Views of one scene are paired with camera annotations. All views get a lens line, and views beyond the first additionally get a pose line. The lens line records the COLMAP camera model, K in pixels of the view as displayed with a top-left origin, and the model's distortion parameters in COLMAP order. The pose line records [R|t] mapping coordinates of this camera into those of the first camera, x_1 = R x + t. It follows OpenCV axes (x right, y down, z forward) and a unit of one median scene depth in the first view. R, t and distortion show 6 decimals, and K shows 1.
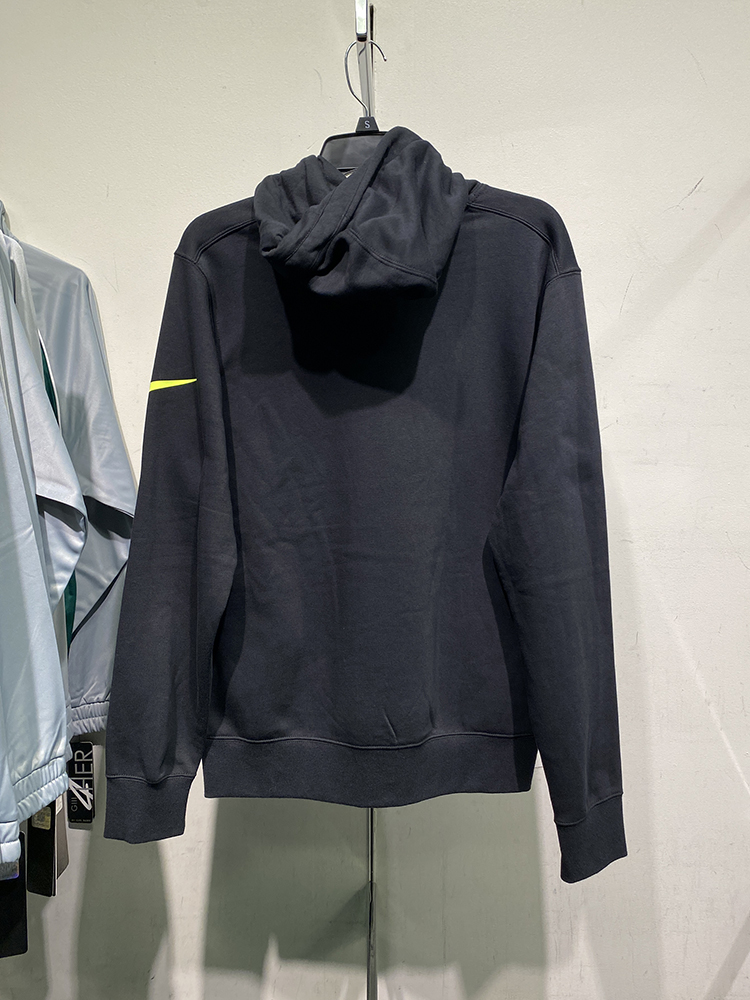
lens RADIAL K [[758.7, 0, 375.9], [0, 758.7, 445.6], [0, 0, 1]] dist [-0.002500, -0.003055]
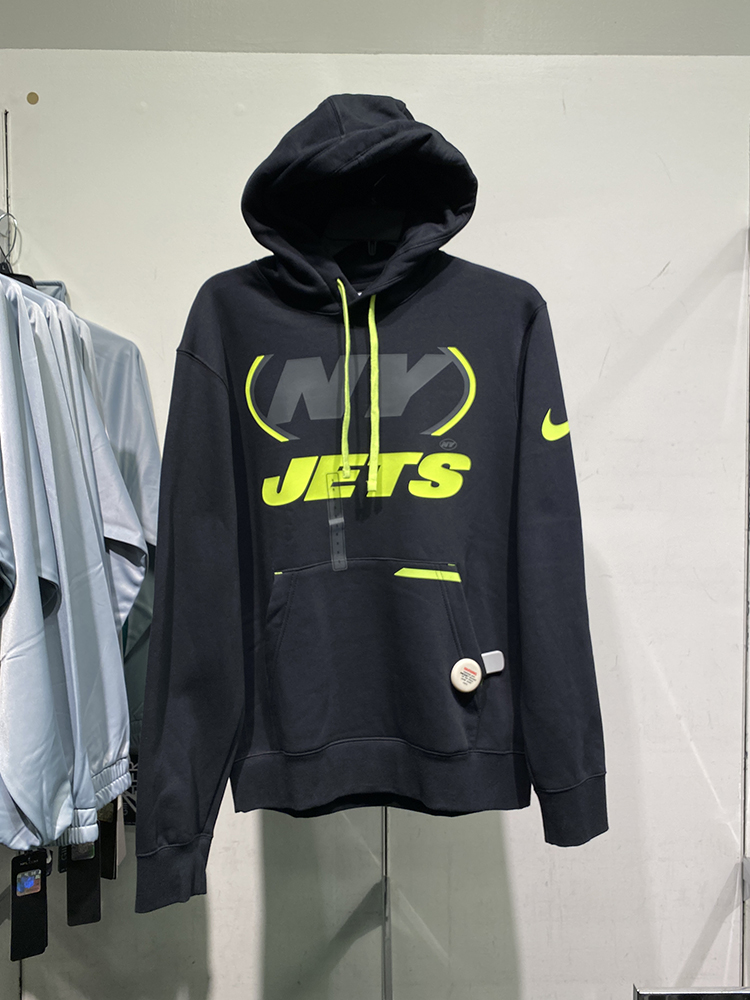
lens RADIAL K [[757.3, 0, 399.1], [0, 757.3, 497.5], [0, 0, 1]] dist [0.235952, 0.000466]
pose [[0.999731, -0.002520, 0.023057, -0.014521], [0.002250, 0.999929, 0.011710, -0.010001], [-0.023085, -0.011655, 0.999666, -0.231374]]
